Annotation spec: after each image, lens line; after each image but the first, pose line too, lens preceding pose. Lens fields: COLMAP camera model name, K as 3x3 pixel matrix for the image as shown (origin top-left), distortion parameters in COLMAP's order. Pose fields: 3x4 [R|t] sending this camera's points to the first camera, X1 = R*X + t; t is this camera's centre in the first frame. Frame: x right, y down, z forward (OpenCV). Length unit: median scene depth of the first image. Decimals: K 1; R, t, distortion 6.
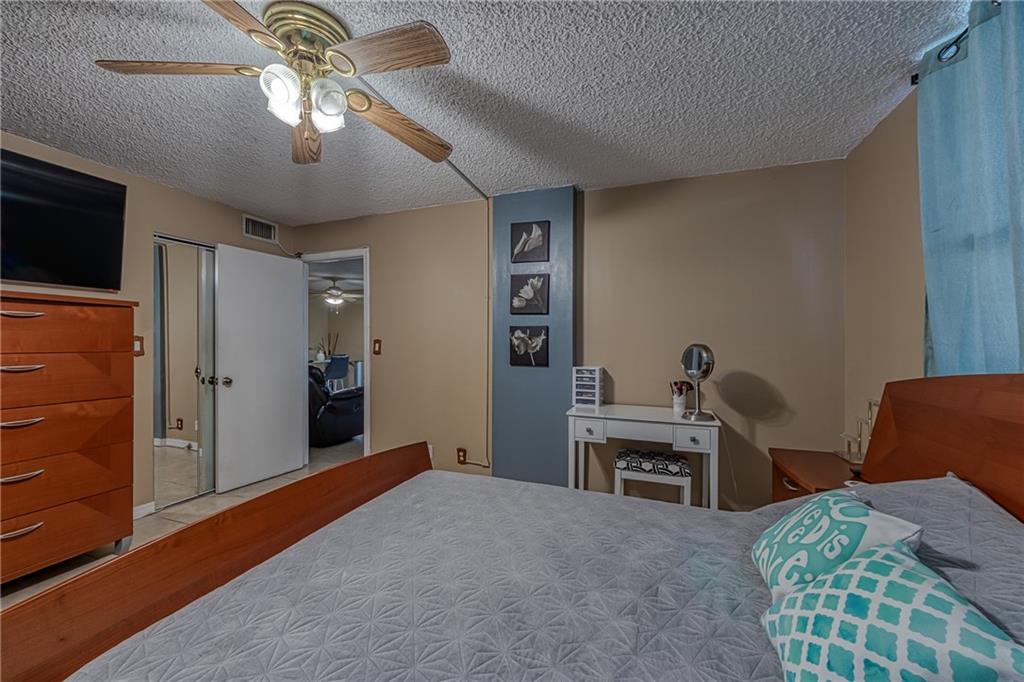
lens RADIAL K [[398.1, 0, 511.2], [0, 398.1, 342.7], [0, 0, 1]] dist [0.001979, -0.001693]
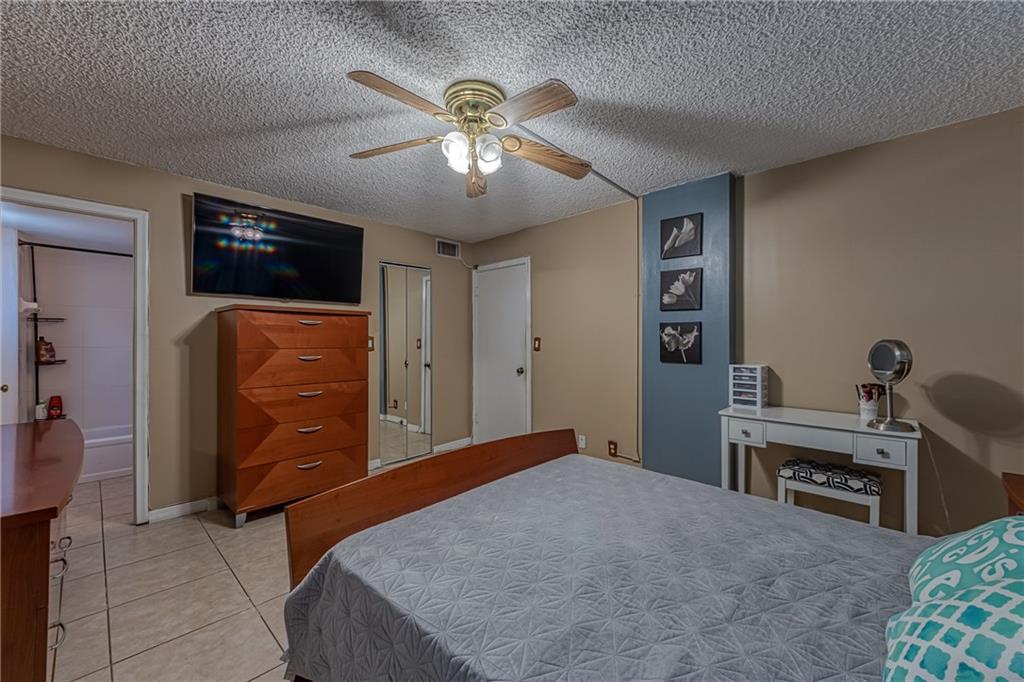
lens RADIAL K [[398.1, 0, 517.8], [0, 398.1, 335.5], [0, 0, 1]] dist [0.001979, -0.001693]
pose [[0.922731, -0.010257, -0.385307, 0.092290], [0.005875, 0.999904, -0.012547, 0.000729], [0.385399, 0.009314, 0.922703, -0.109047]]
